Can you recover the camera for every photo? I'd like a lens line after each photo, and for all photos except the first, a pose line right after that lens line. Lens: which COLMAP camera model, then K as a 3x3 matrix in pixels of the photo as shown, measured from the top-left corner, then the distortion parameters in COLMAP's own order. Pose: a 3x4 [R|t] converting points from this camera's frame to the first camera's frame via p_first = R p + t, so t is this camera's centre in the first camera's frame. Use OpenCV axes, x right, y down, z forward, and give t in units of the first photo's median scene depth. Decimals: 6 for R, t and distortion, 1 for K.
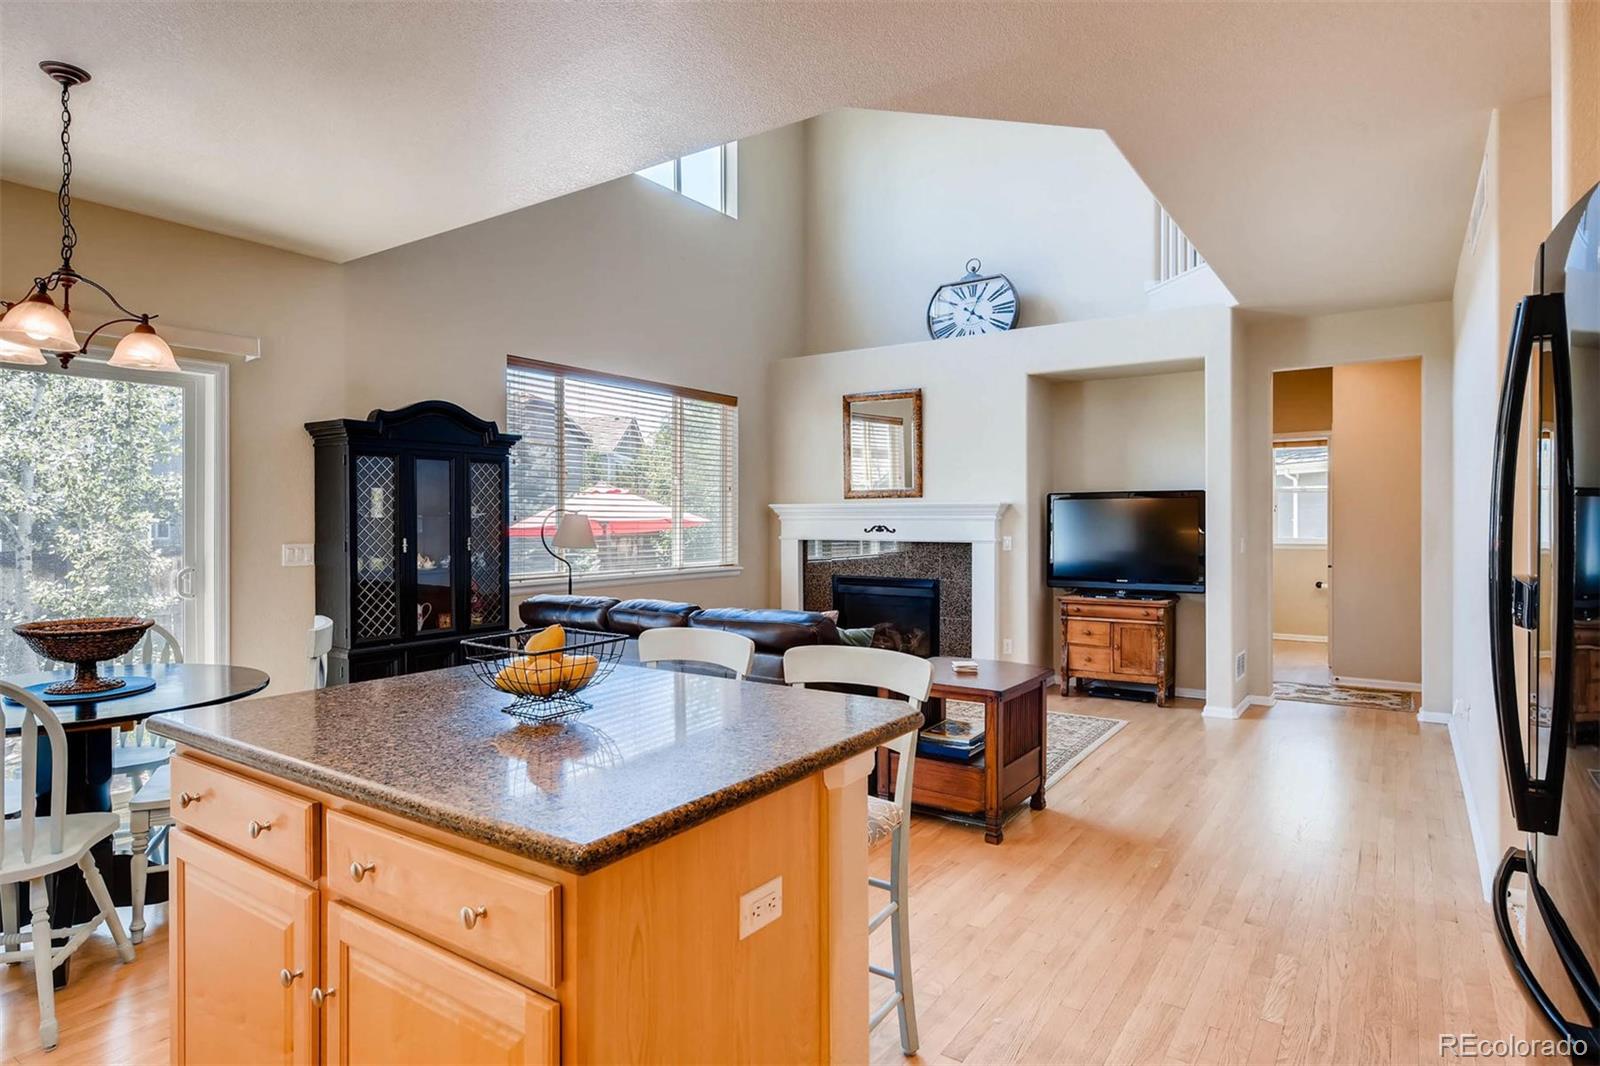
lens RADIAL K [[873.9, 0, 791.1], [0, 873.9, 531.5], [0, 0, 1]] dist [0.003803, -0.000332]
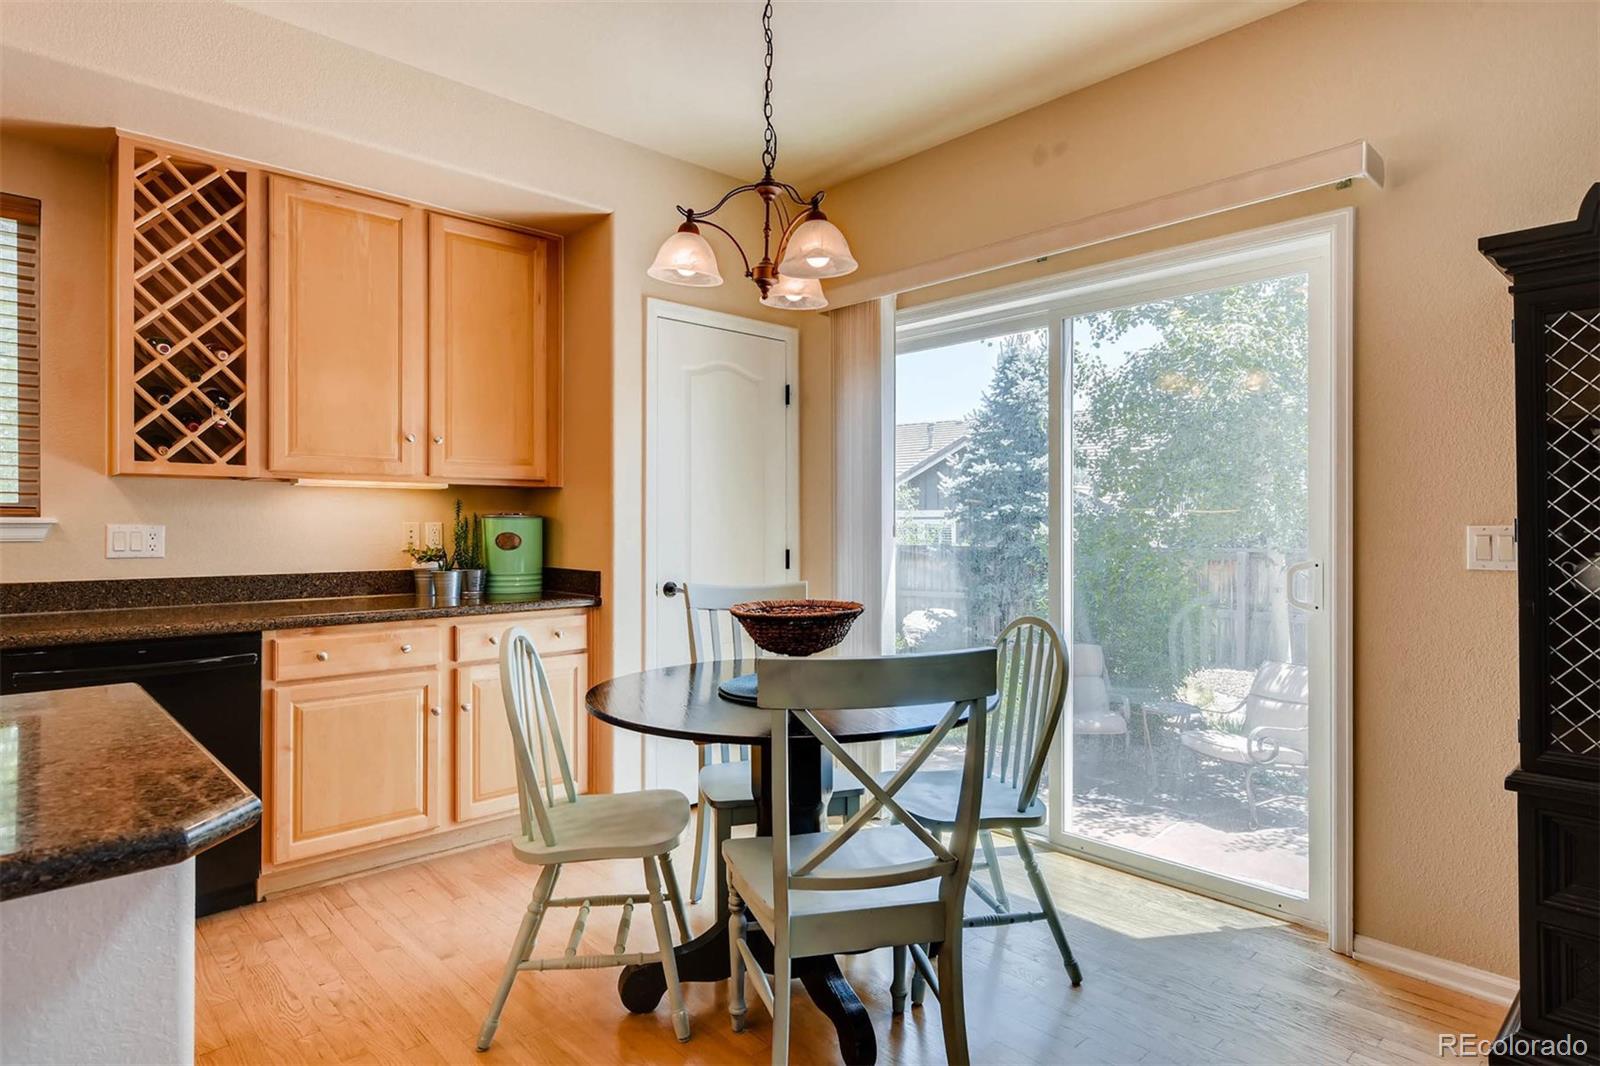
lens RADIAL K [[893.6, 0, 800.0], [0, 893.6, 533.0], [0, 0, 1]] dist [-0.004181, -0.001128]
pose [[-0.208278, 0.008300, -0.978035, -0.001940], [-0.011623, 0.999872, 0.010960, 0.010779], [0.978001, 0.013650, -0.208154, 0.494988]]
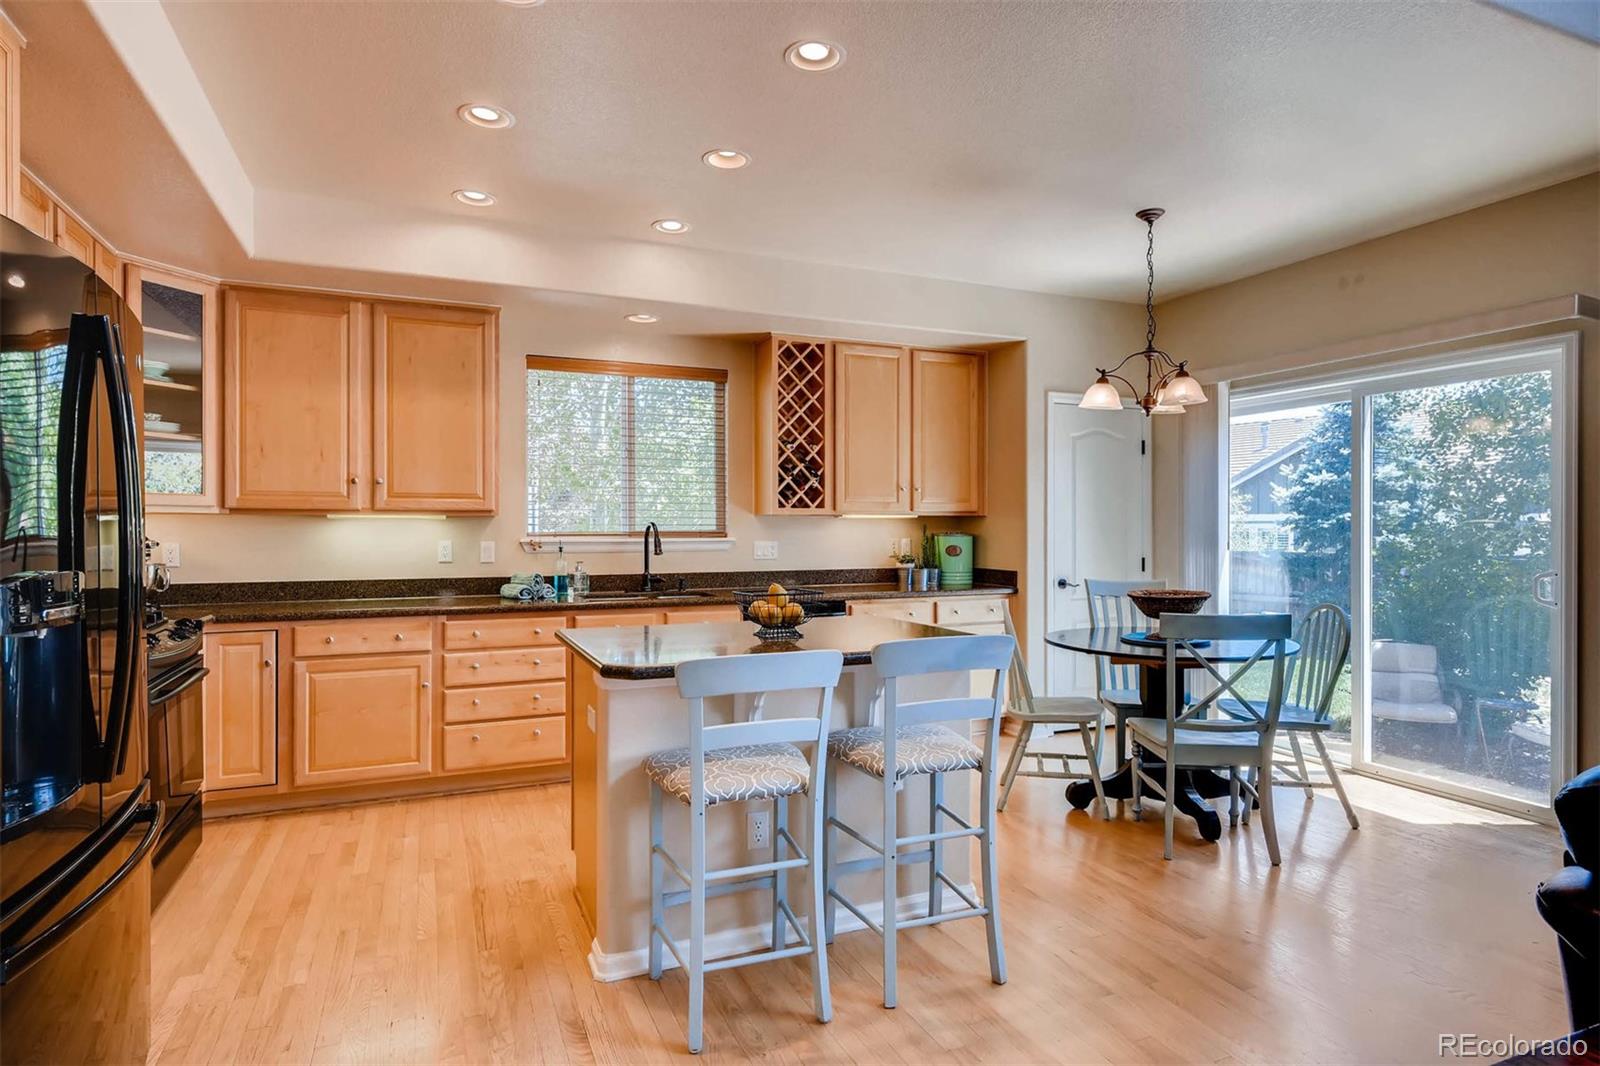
lens RADIAL K [[873.9, 0, 791.1], [0, 873.9, 531.5], [0, 0, 1]] dist [0.003803, -0.000332]
pose [[-0.533329, 0.004717, -0.845895, 0.294178], [-0.008447, 0.999905, 0.010901, -0.002451], [0.845866, 0.012959, -0.533238, 0.520963]]
